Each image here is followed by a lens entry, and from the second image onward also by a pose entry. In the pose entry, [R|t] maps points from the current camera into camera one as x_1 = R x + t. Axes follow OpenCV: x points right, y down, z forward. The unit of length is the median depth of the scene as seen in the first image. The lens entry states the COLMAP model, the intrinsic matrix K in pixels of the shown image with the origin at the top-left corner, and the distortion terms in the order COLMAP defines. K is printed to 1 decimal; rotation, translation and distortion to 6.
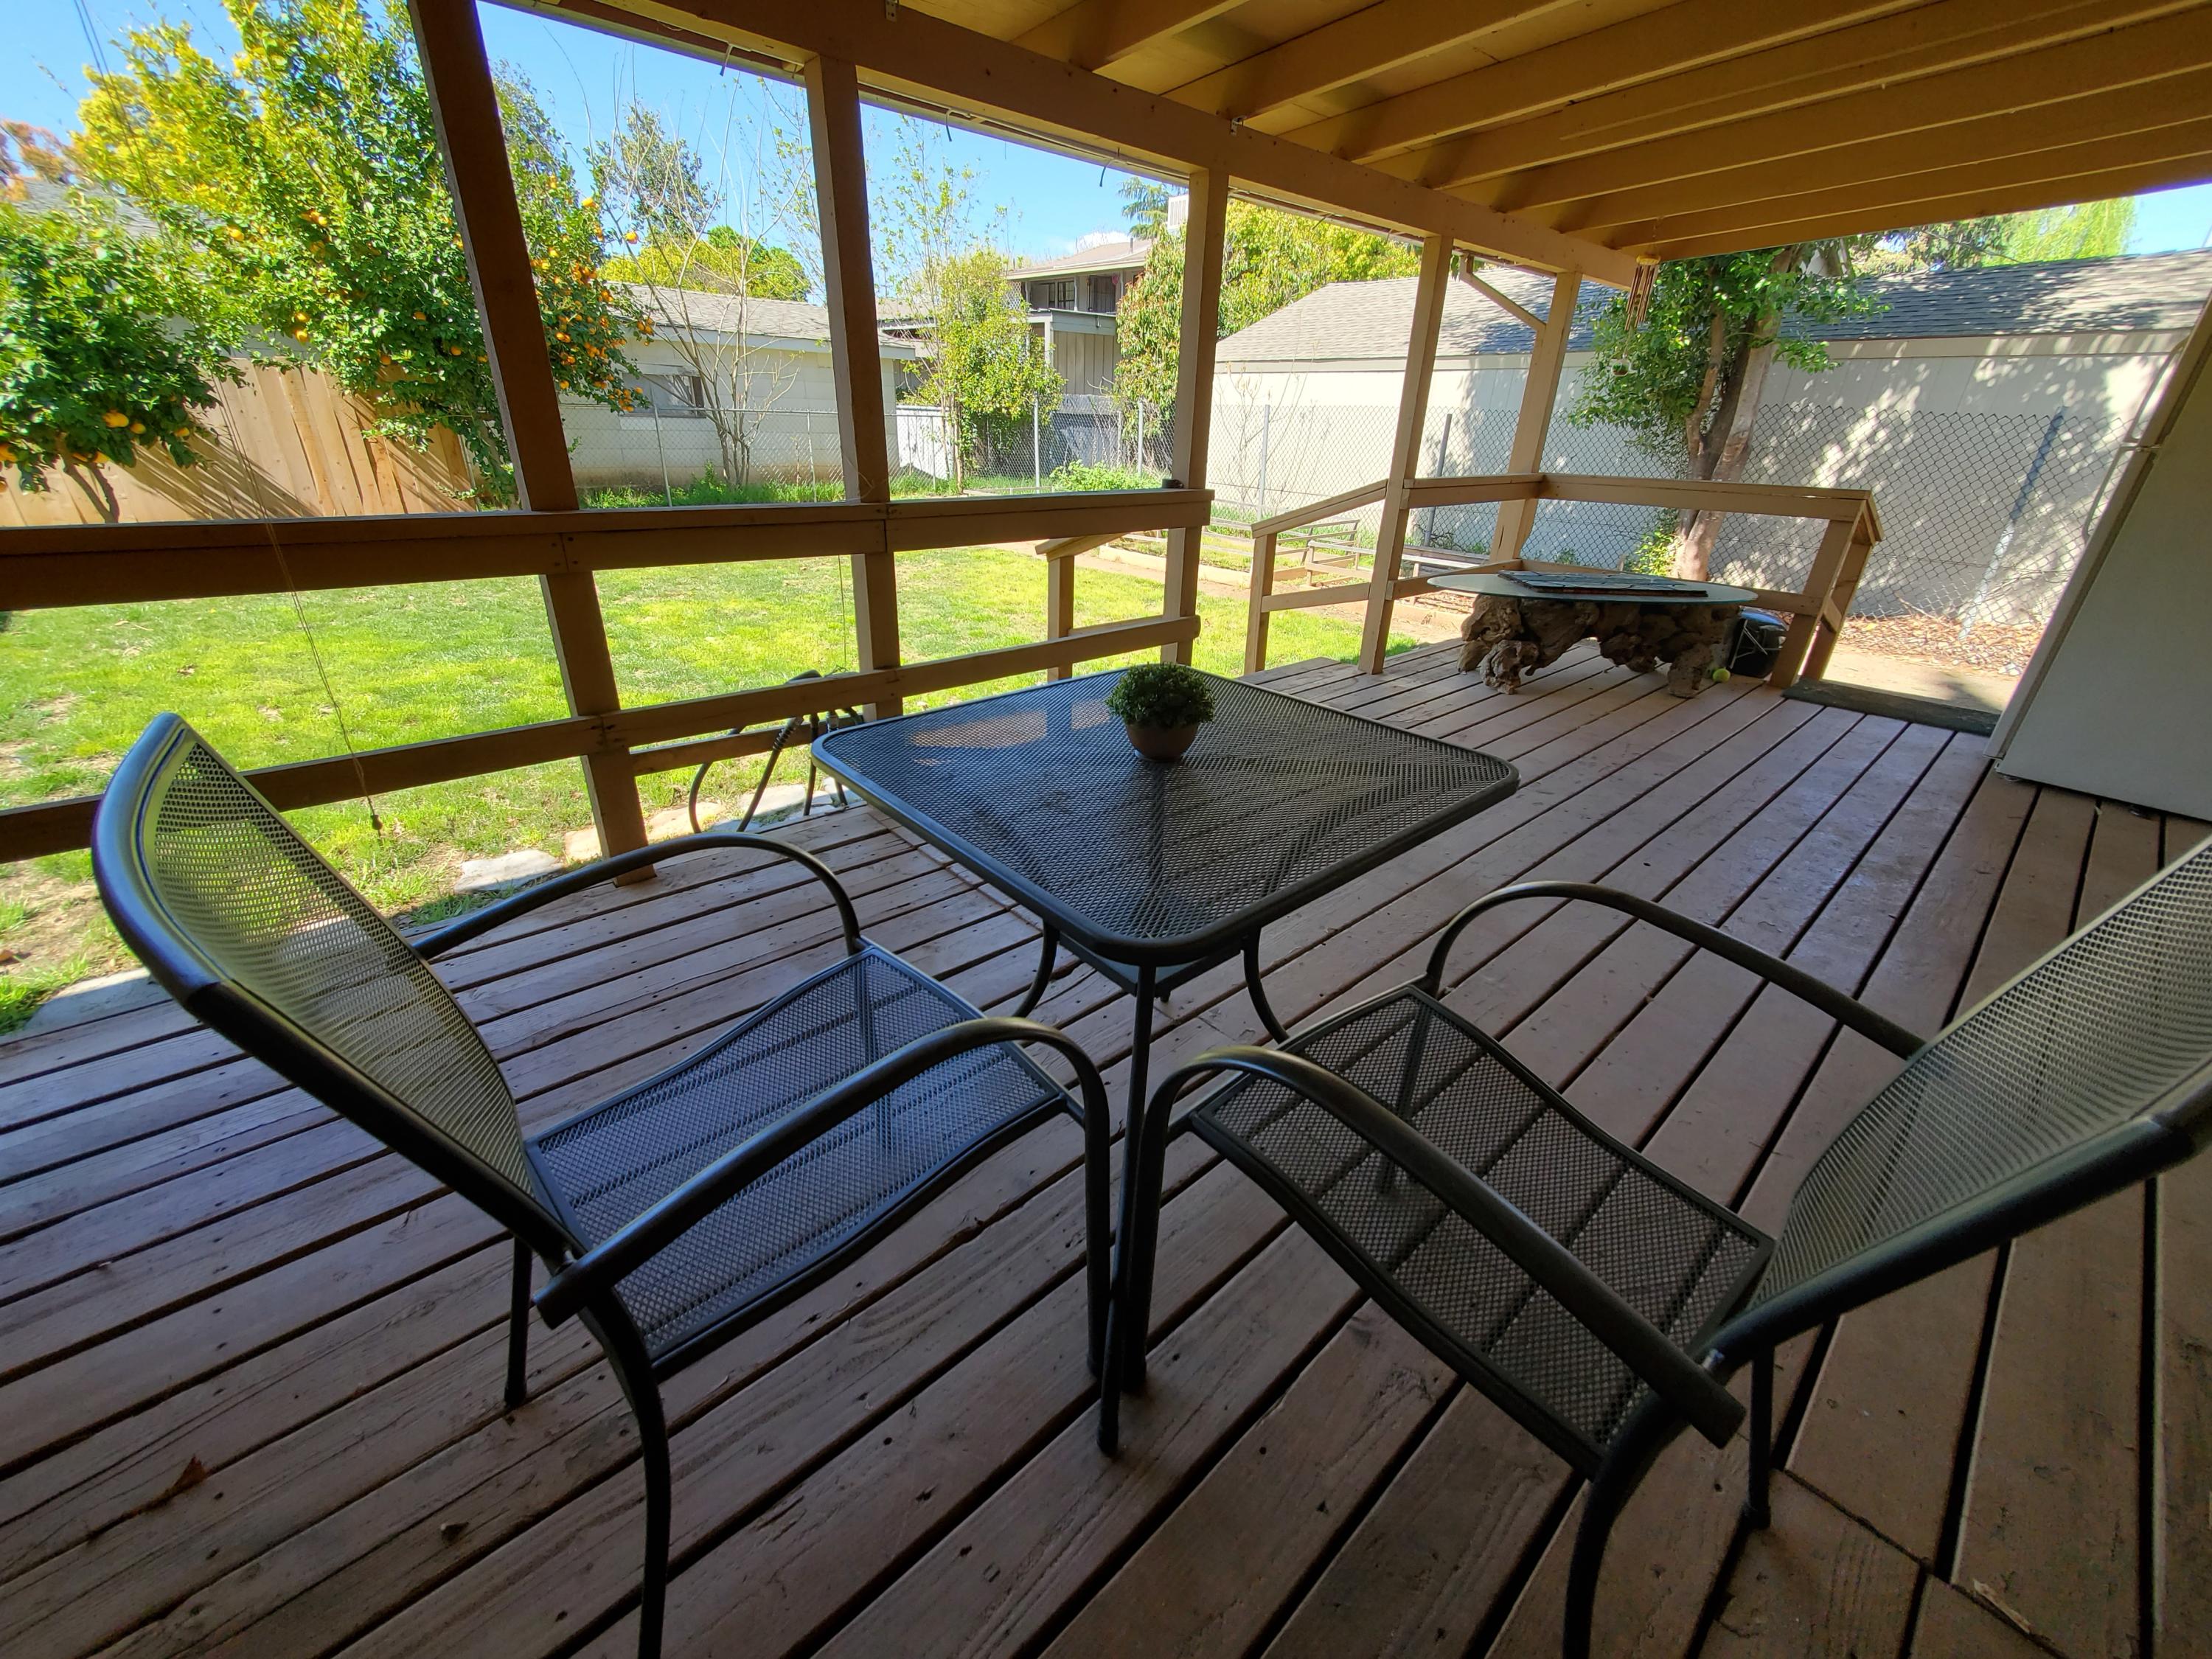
lens RADIAL K [[881.1, 0, 1116.6], [0, 881.1, 812.4], [0, 0, 1]] dist [0.007693, -0.000738]
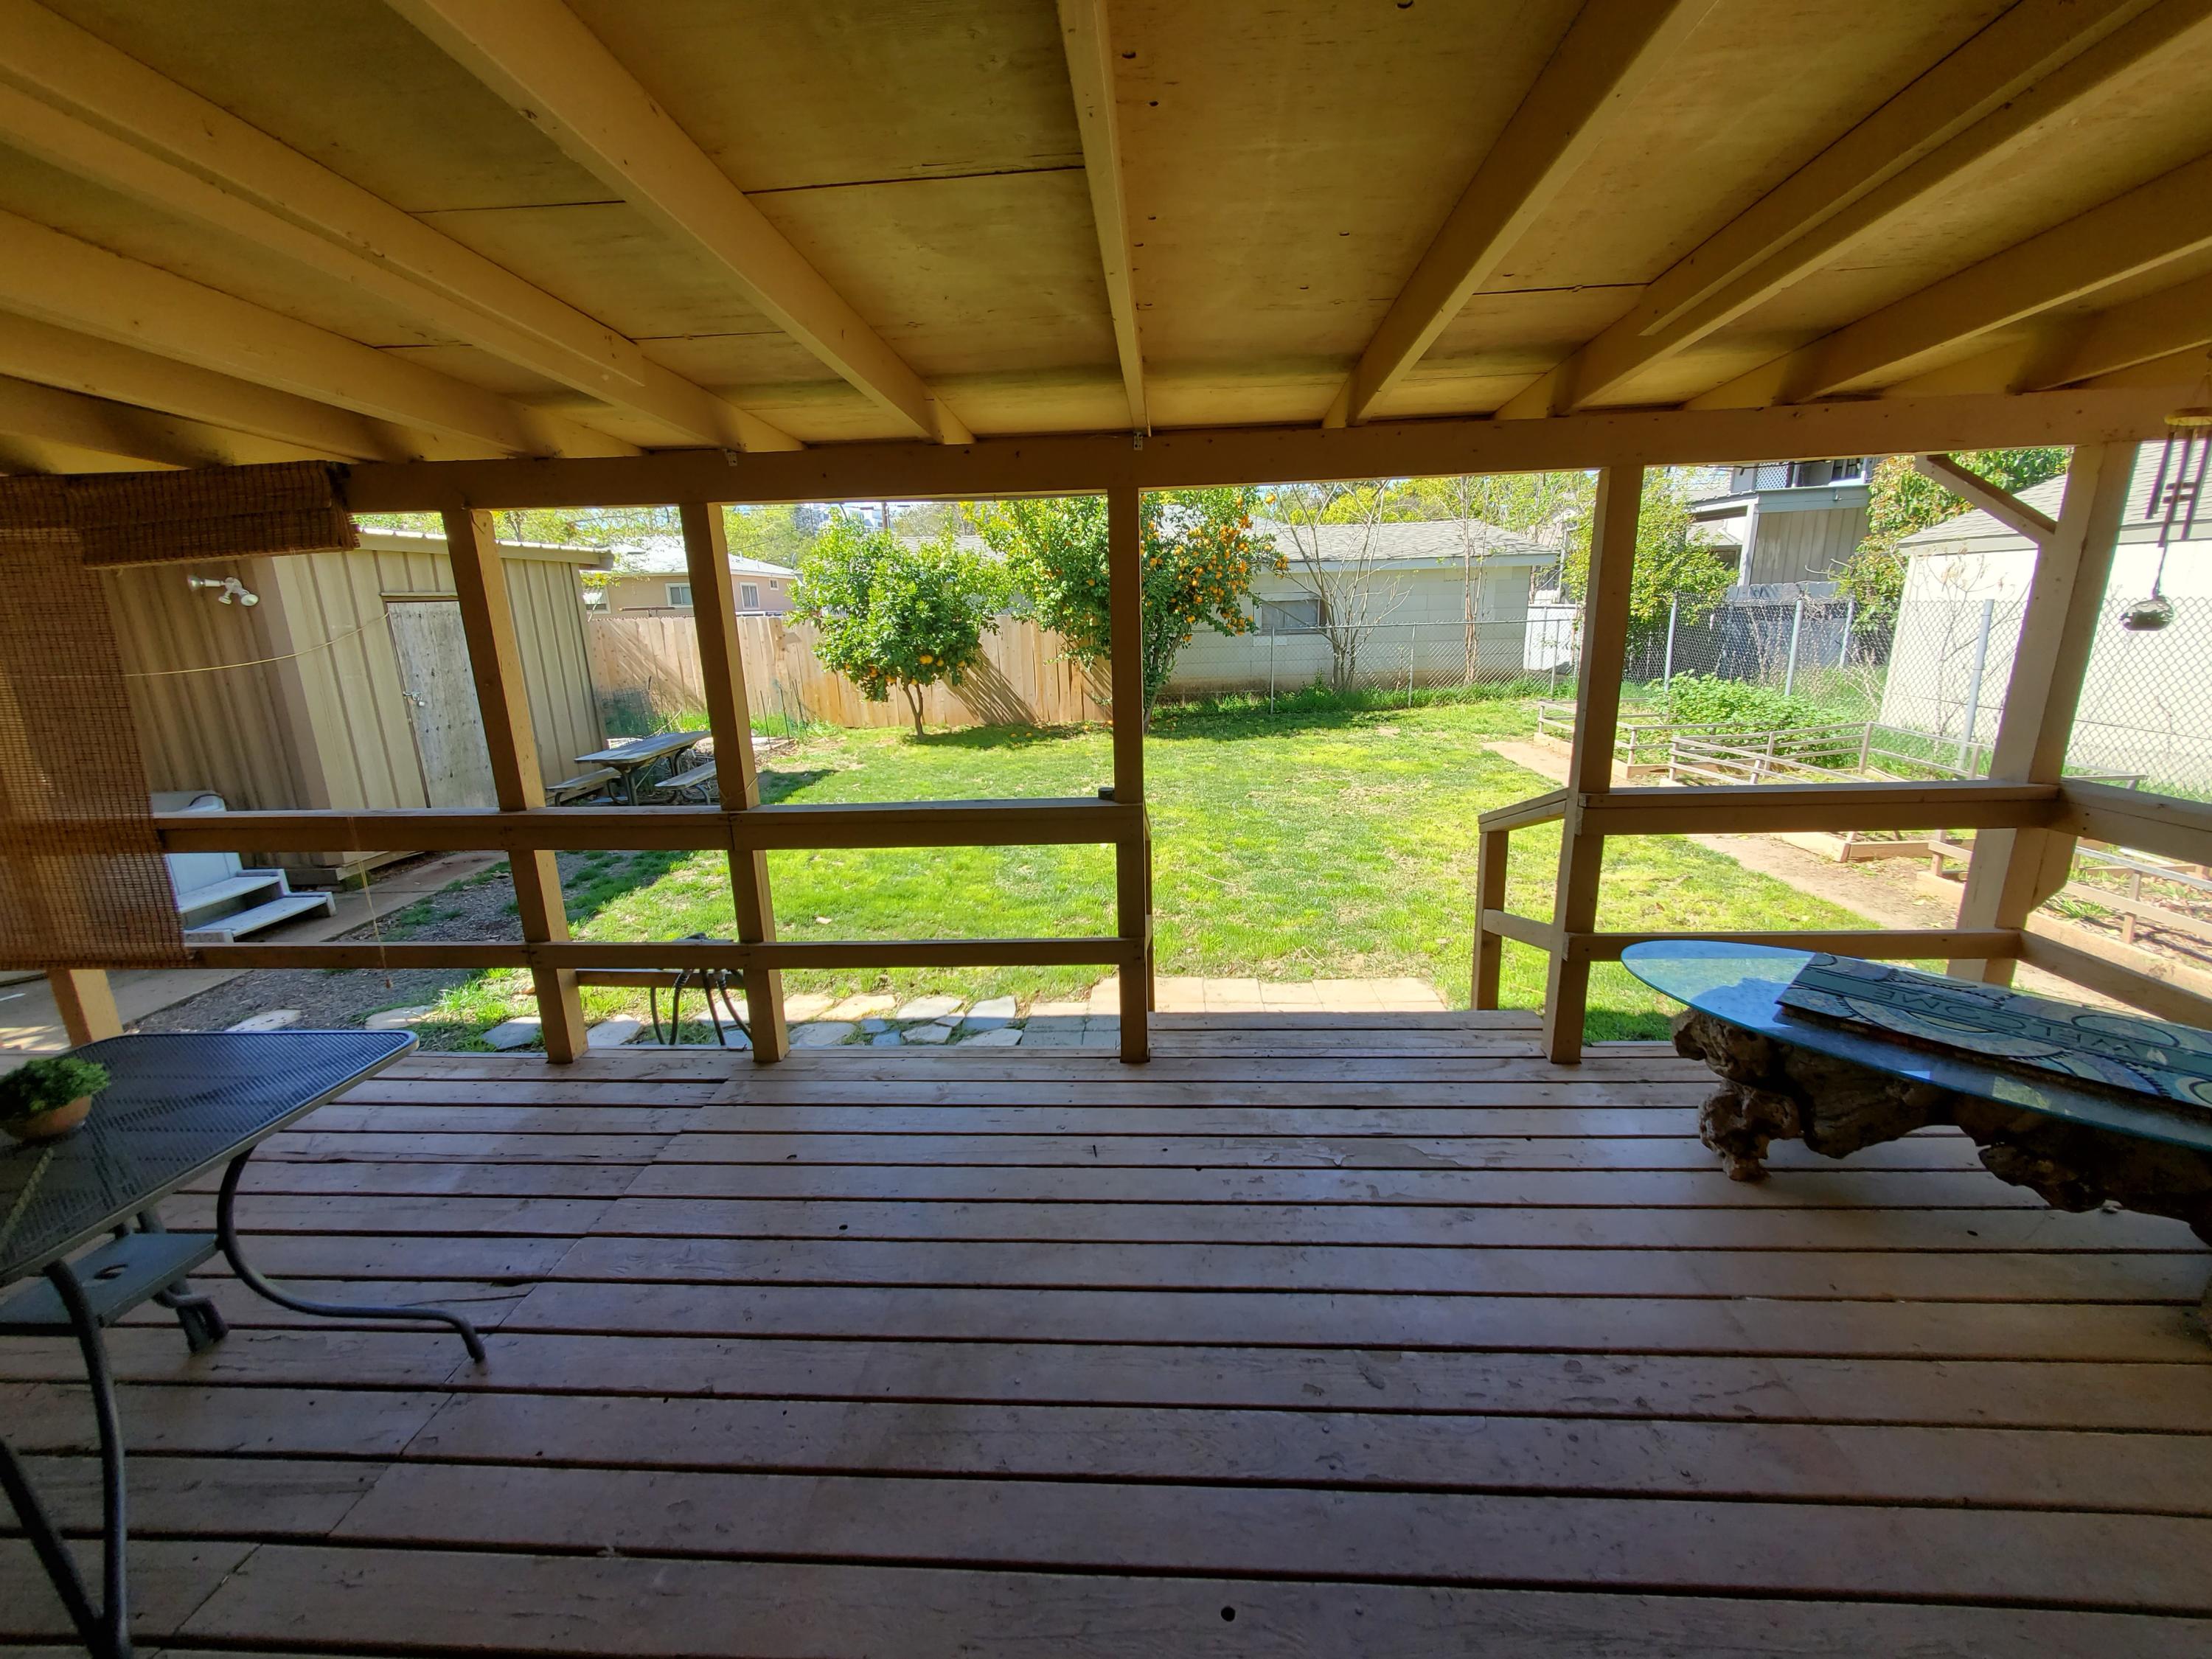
lens RADIAL K [[881.1, 0, 1116.6], [0, 881.1, 812.4], [0, 0, 1]] dist [0.007693, -0.000738]
pose [[0.702220, 0.115492, -0.702530, 0.270430], [-0.245426, 0.965541, -0.086588, -0.107369], [0.668321, 0.233223, 0.706366, 0.143179]]
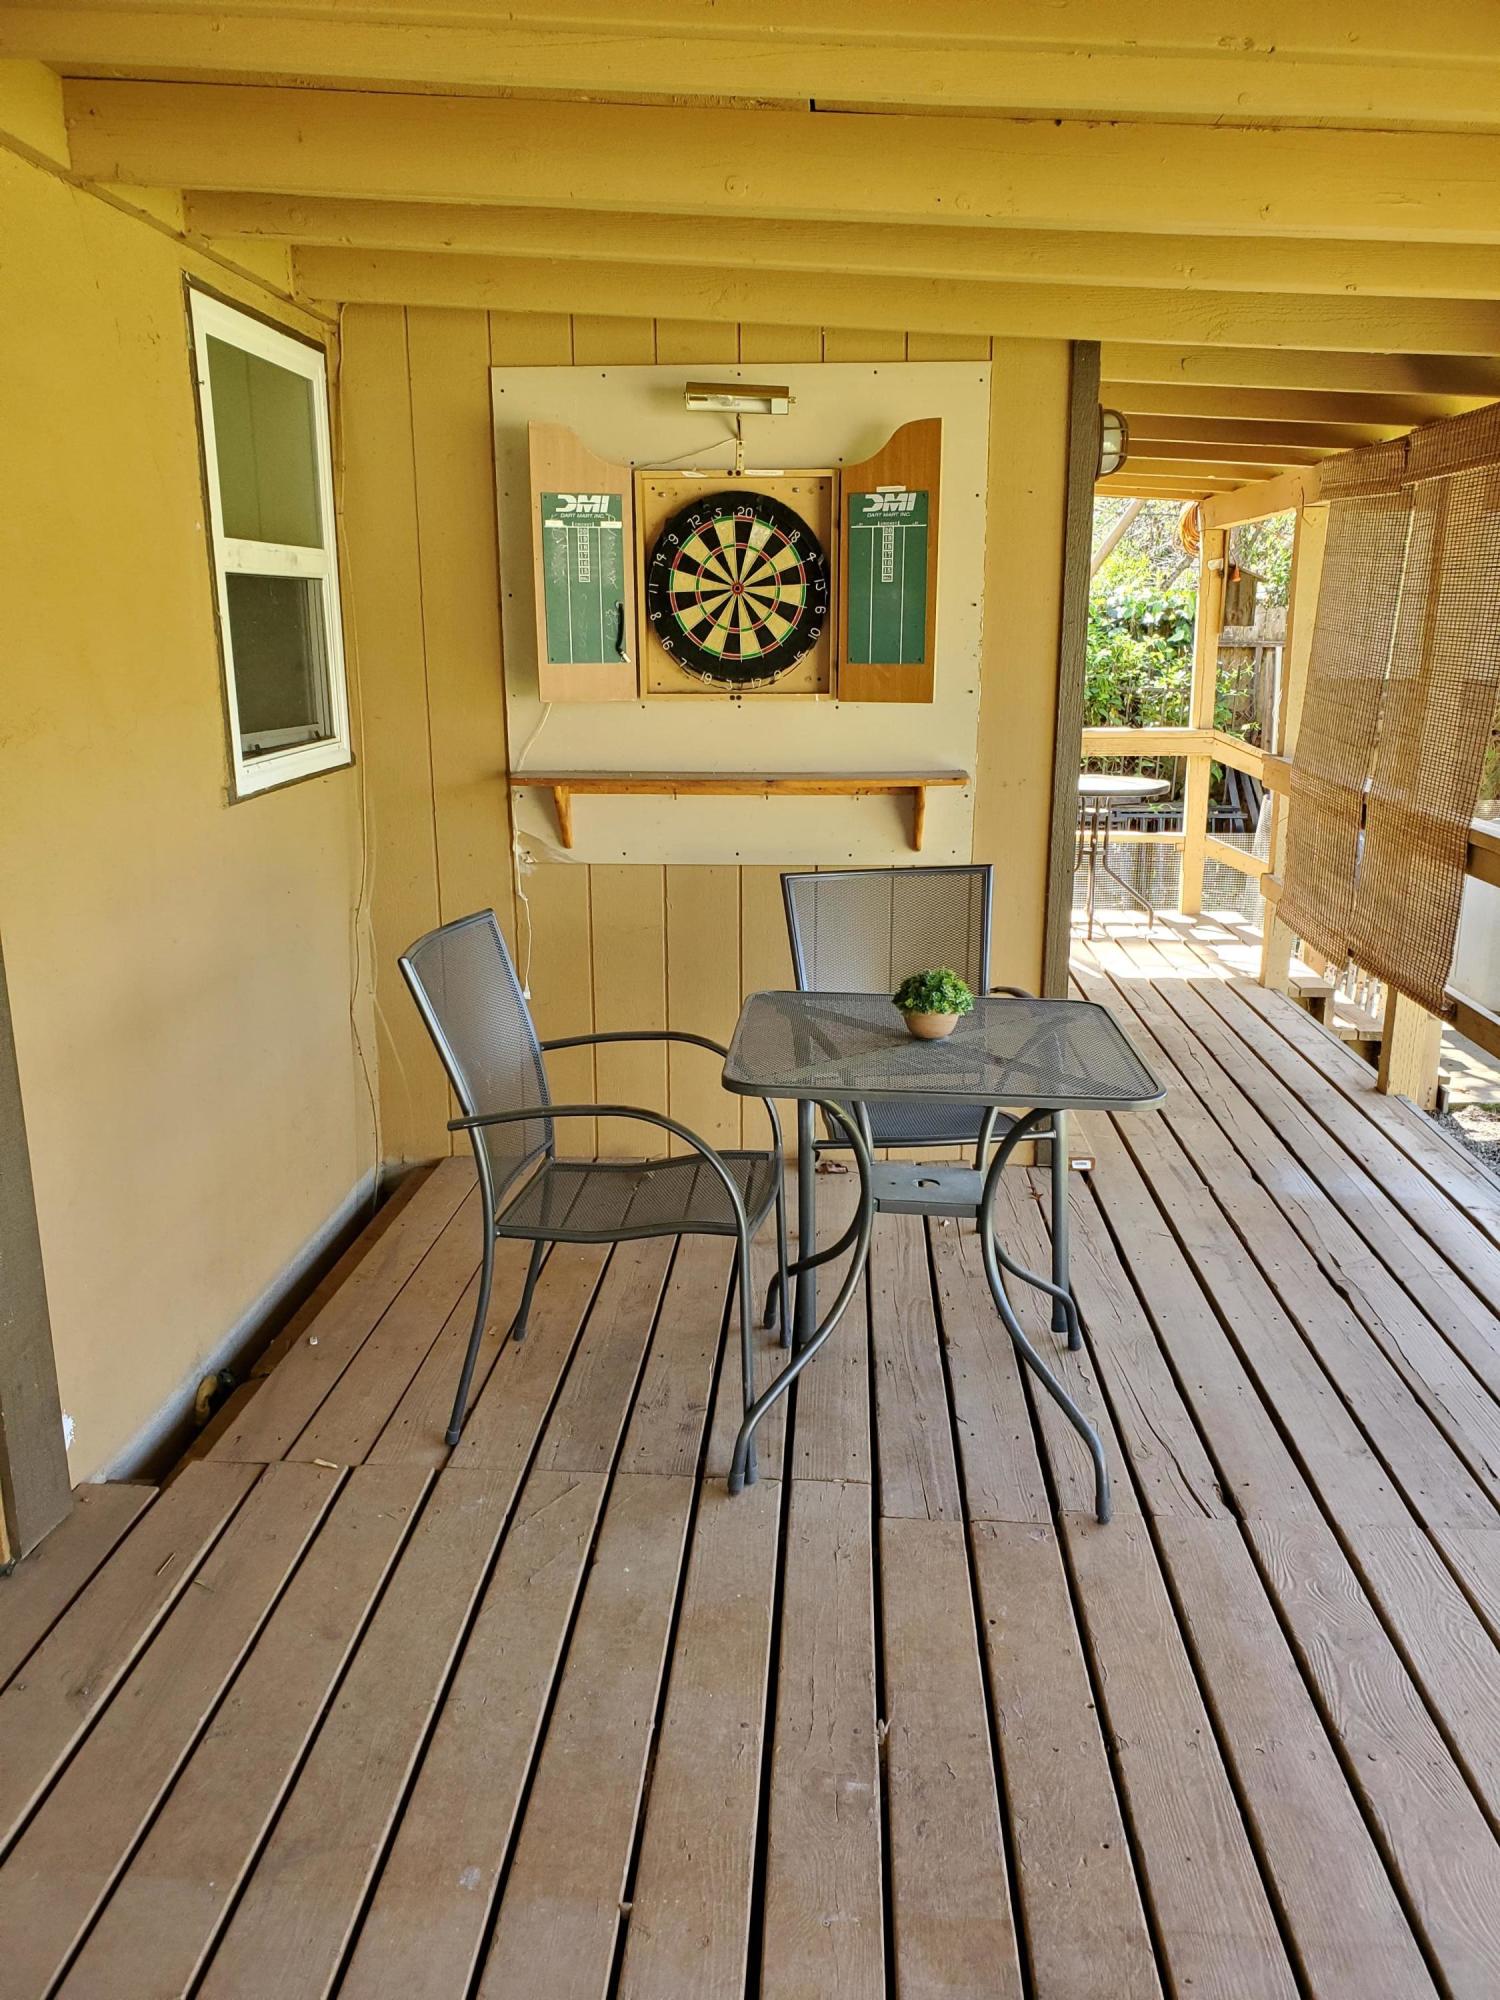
lens RADIAL K [[1558.0, 0, 750.0], [0, 1558.0, 1000.0], [0, 0, 1]] dist [0.160058, -0.296020]
pose [[-0.709619, 0.131633, -0.692180, 0.273889], [-0.314149, 0.820232, 0.478049, -0.164971], [0.630675, 0.556680, -0.540700, 0.294345]]
